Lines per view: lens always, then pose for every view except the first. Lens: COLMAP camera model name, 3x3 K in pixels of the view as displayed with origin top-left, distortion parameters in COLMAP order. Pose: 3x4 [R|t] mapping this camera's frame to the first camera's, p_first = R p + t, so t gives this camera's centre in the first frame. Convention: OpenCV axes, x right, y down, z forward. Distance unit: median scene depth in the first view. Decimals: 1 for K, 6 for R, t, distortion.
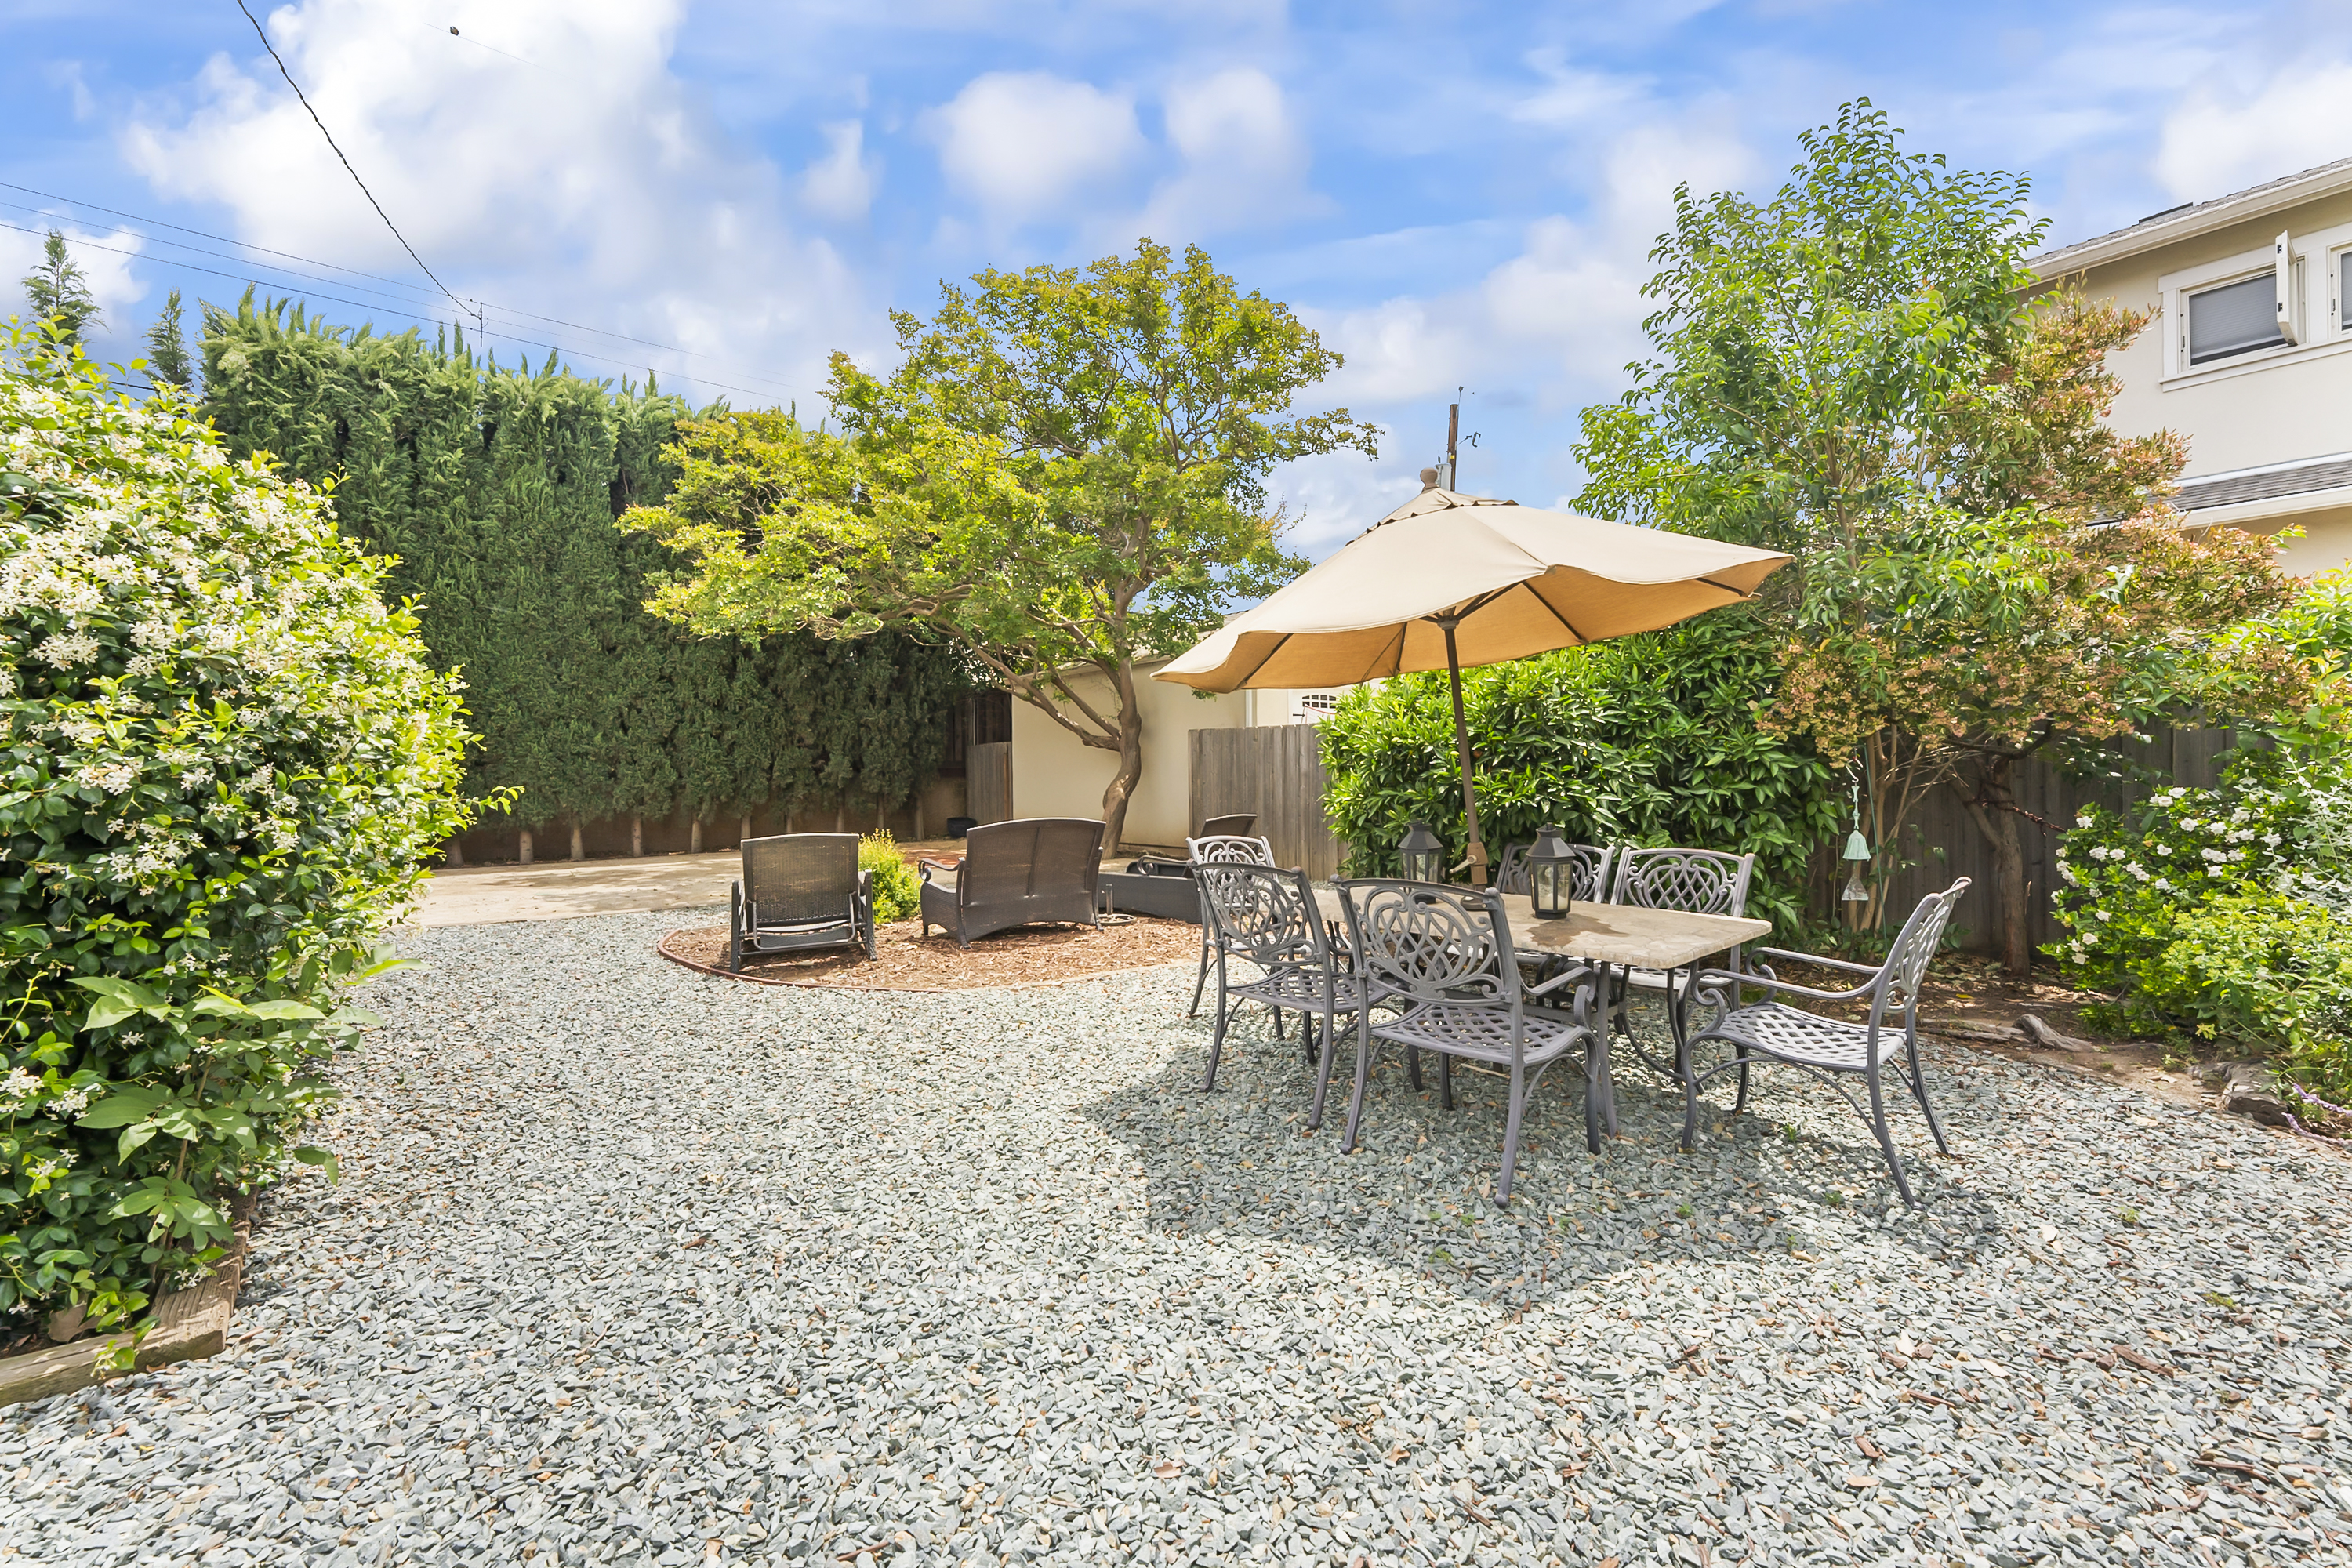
lens RADIAL K [[941.6, 0, 1172.6], [0, 941.6, 765.9], [0, 0, 1]] dist [0.003079, 0.000189]
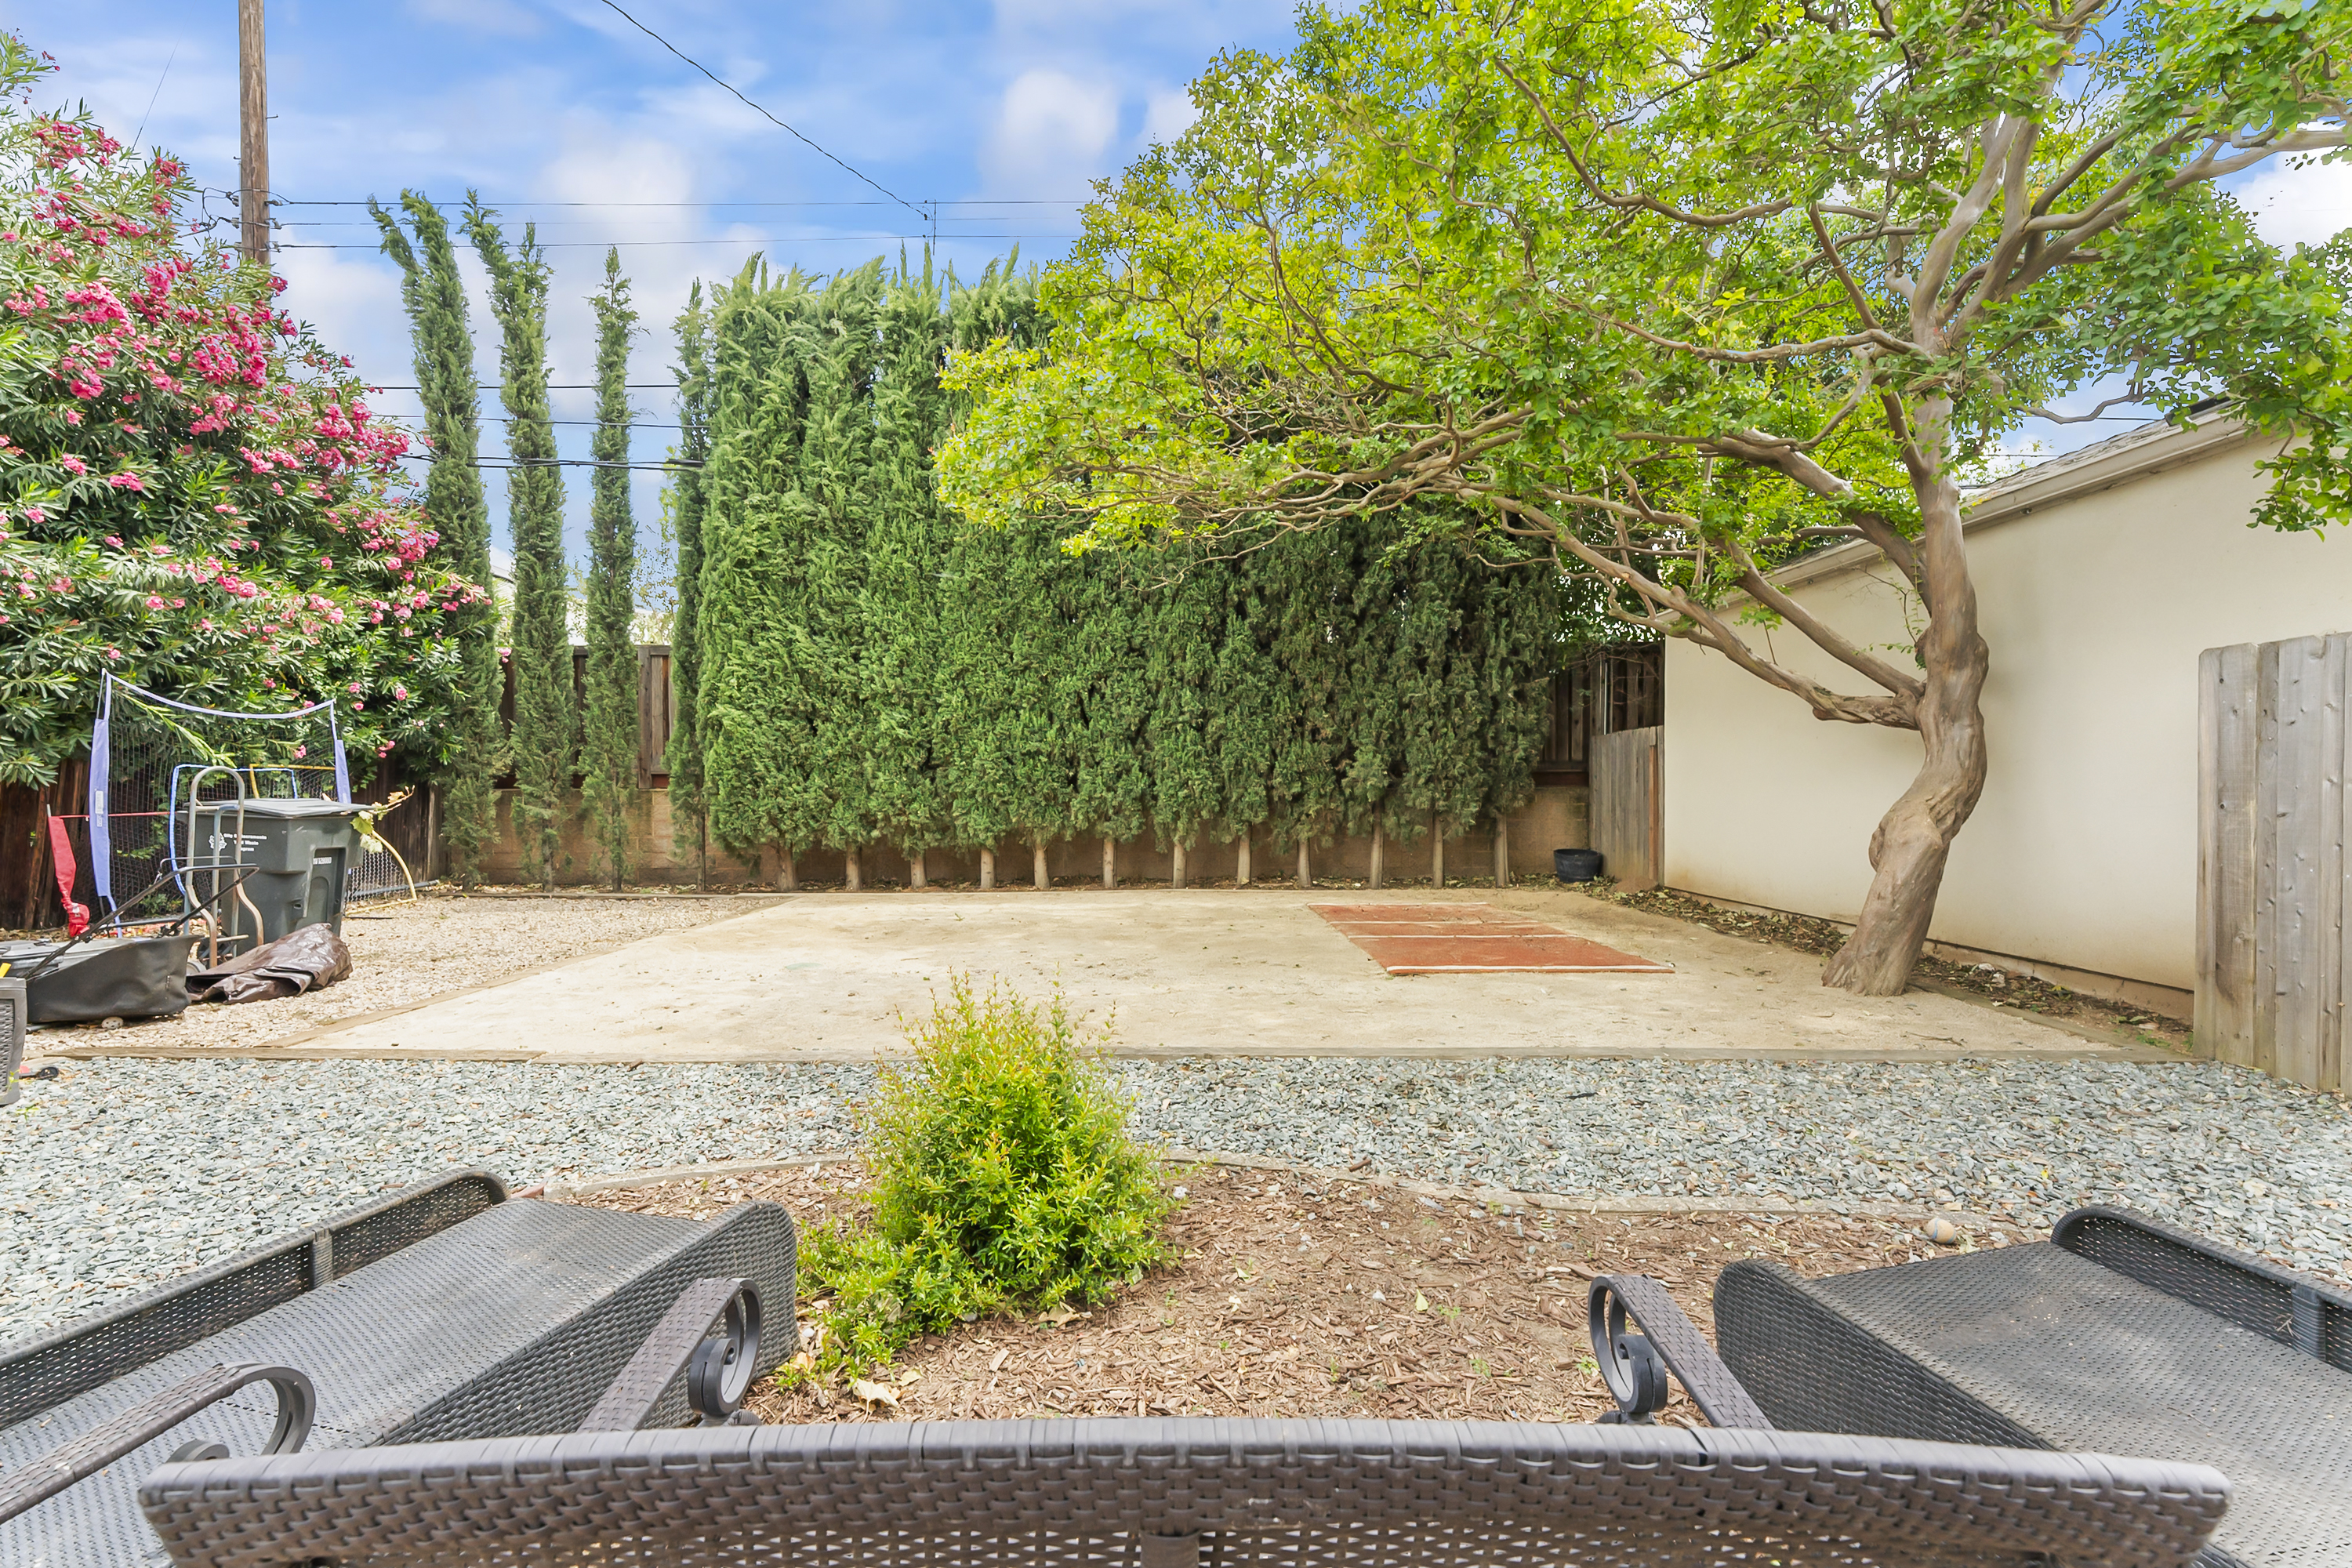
lens RADIAL K [[941.6, 0, 1176.5], [0, 941.6, 793.5], [0, 0, 1]] dist [0.003079, 0.000189]
pose [[0.767763, 0.010985, -0.640639, -0.048814], [0.001606, 0.999817, 0.019067, 0.006864], [0.640732, -0.015668, 0.767605, 0.562640]]
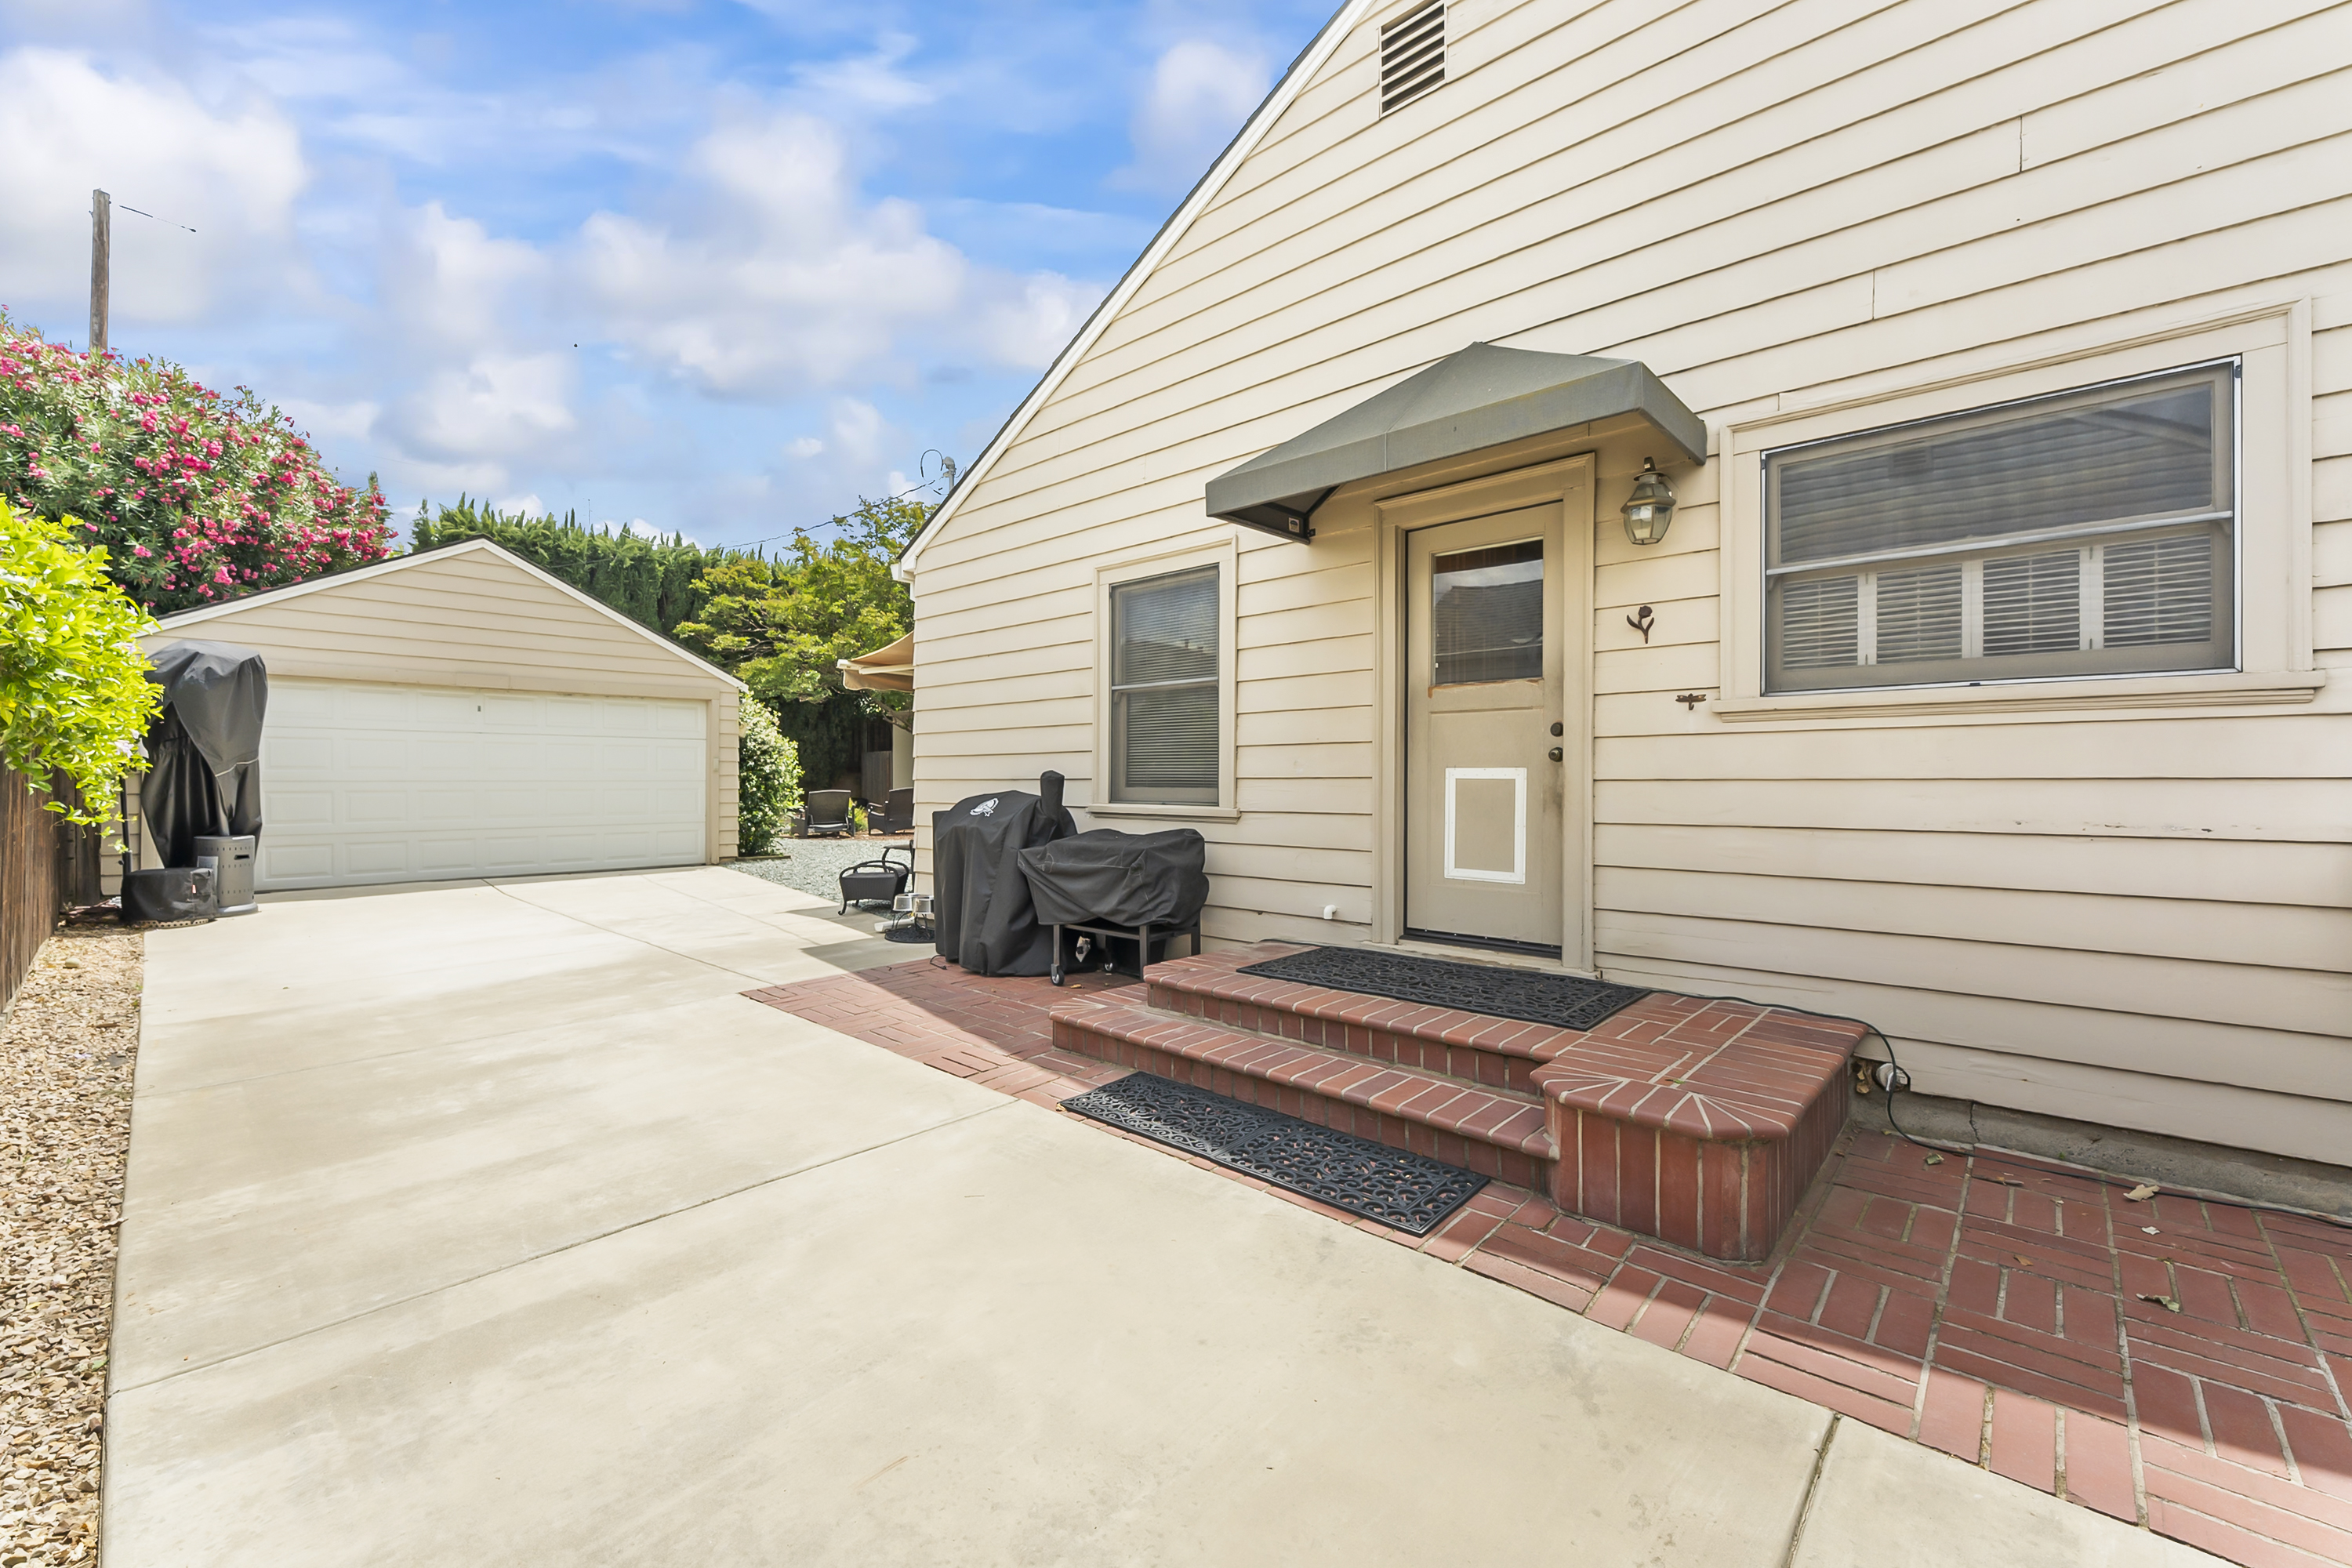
lens RADIAL K [[941.6, 0, 1176.7], [0, 941.6, 785.1], [0, 0, 1]] dist [0.003079, 0.000189]
pose [[0.990496, 0.010105, 0.137171, 0.132314], [-0.012501, 0.999784, 0.016614, -0.001553], [-0.136973, -0.018171, 0.990408, -1.005198]]
